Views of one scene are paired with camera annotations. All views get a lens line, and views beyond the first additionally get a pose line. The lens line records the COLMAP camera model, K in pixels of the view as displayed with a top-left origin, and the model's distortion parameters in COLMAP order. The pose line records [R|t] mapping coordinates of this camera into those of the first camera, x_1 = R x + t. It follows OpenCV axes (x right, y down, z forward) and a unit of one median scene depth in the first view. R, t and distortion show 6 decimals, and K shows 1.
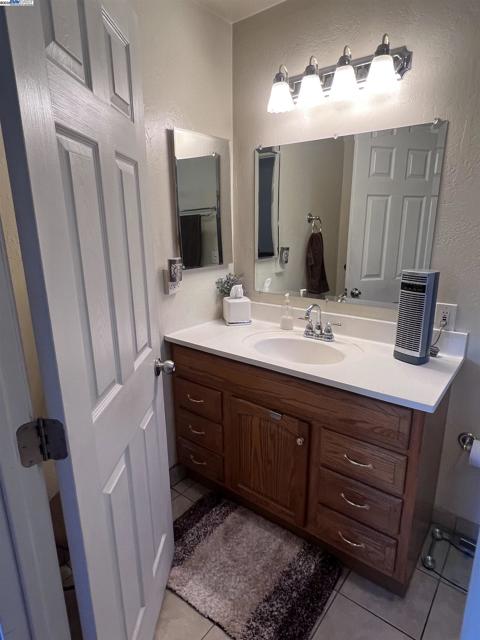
lens RADIAL K [[379.9, 0, 240.5], [0, 379.9, 321.1], [0, 0, 1]] dist [-0.002637, 0.000542]
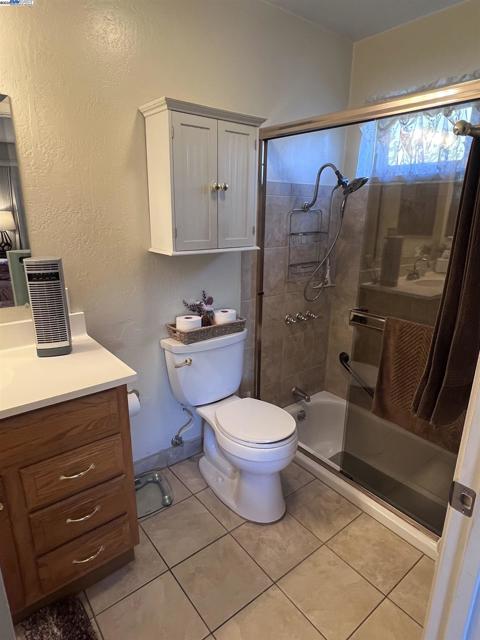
lens RADIAL K [[379.9, 0, 240.4], [0, 379.9, 320.3], [0, 0, 1]] dist [-0.002637, 0.000542]
pose [[0.225340, -0.262772, 0.938175, -0.340103], [0.238226, 0.948573, 0.208464, -0.066551], [-0.944706, 0.176523, 0.276351, 0.304621]]
